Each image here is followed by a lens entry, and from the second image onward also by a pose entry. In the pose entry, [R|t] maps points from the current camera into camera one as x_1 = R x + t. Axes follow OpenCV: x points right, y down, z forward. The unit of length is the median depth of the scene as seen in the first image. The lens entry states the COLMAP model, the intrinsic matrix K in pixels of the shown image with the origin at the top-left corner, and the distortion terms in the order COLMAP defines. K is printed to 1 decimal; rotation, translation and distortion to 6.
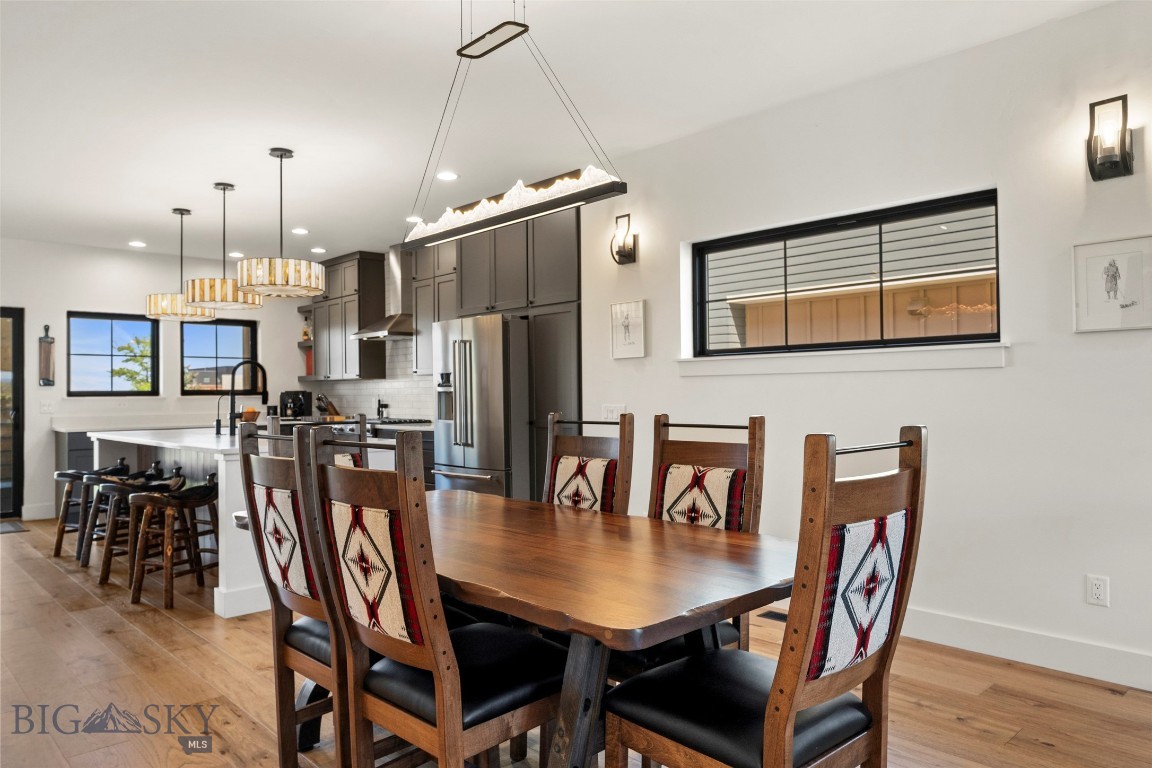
lens RADIAL K [[780.1, 0, 576.0], [0, 780.1, 384.0], [0, 0, 1]] dist [-0.000651, -0.000352]
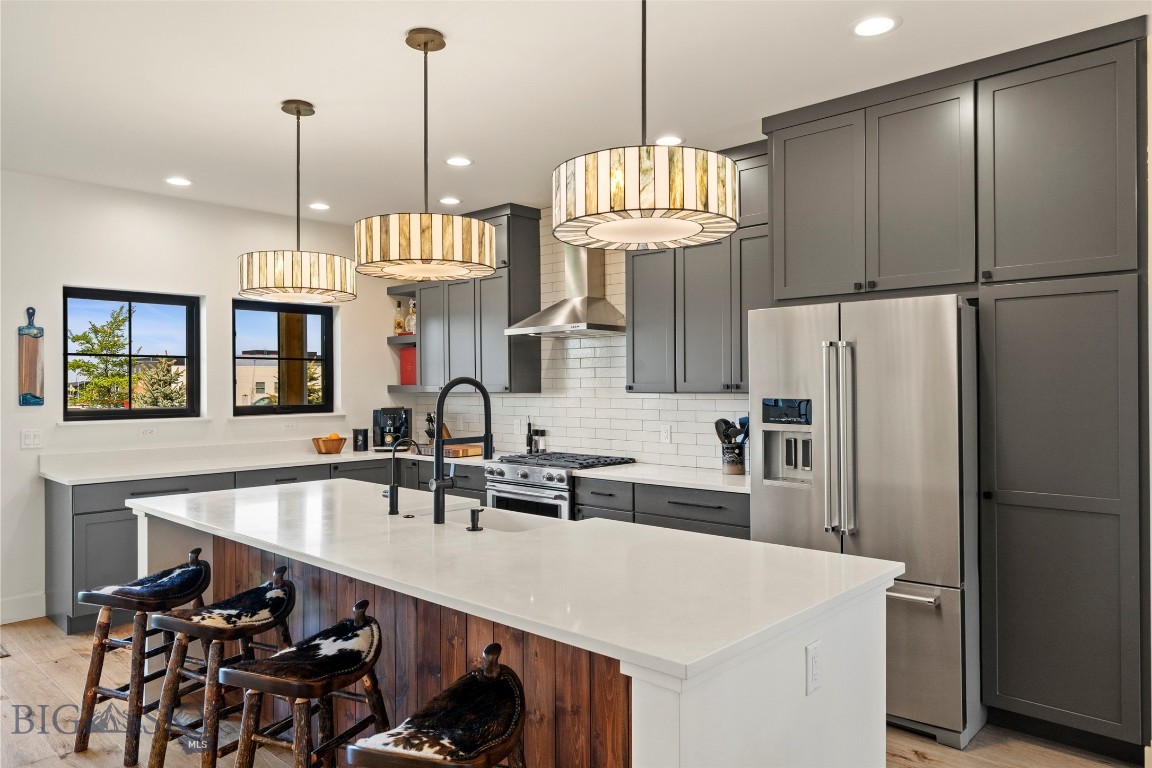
lens RADIAL K [[770.9, 0, 573.0], [0, 770.9, 384.0], [0, 0, 1]] dist [0.001318, -0.000125]
pose [[0.998140, 0.006411, 0.060628, -0.258751], [-0.006997, 0.999931, 0.009462, -0.021238], [-0.060563, -0.009869, 0.998116, 0.326945]]
